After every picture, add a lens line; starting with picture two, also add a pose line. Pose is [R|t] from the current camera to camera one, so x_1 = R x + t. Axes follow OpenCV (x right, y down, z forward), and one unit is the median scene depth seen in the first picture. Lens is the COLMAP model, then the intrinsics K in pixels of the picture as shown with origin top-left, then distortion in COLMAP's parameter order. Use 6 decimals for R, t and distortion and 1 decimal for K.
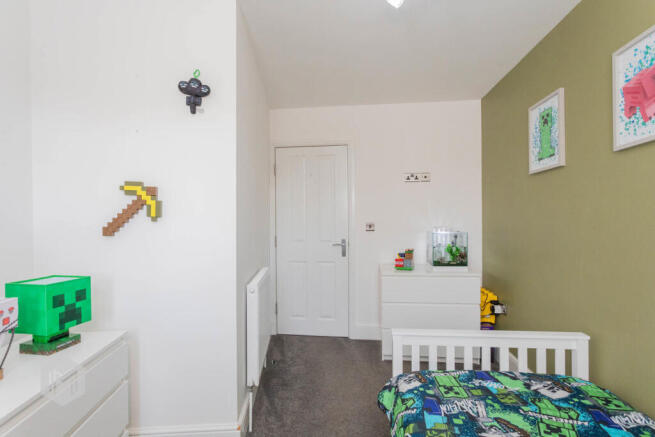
lens RADIAL K [[320.2, 0, 325.9], [0, 320.2, 219.5], [0, 0, 1]] dist [-0.000501, 0.000170]
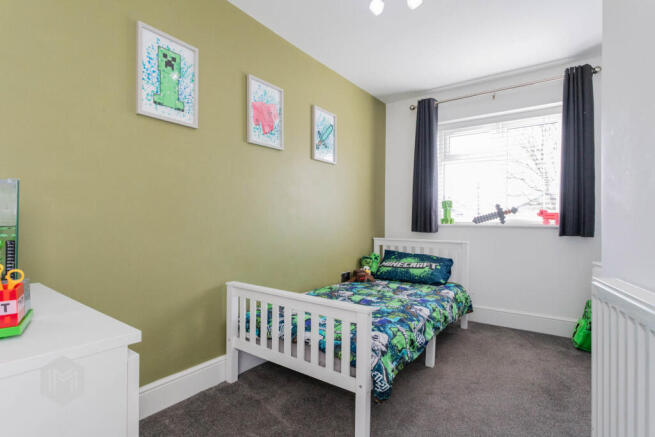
lens RADIAL K [[320.2, 0, 325.9], [0, 320.2, 219.5], [0, 0, 1]] dist [-0.000501, 0.000170]
pose [[-0.866274, -0.000407, 0.499570, -0.125796], [-0.006710, 0.999919, -0.010821, 0.154783], [-0.499525, -0.012726, -0.866206, 2.145622]]
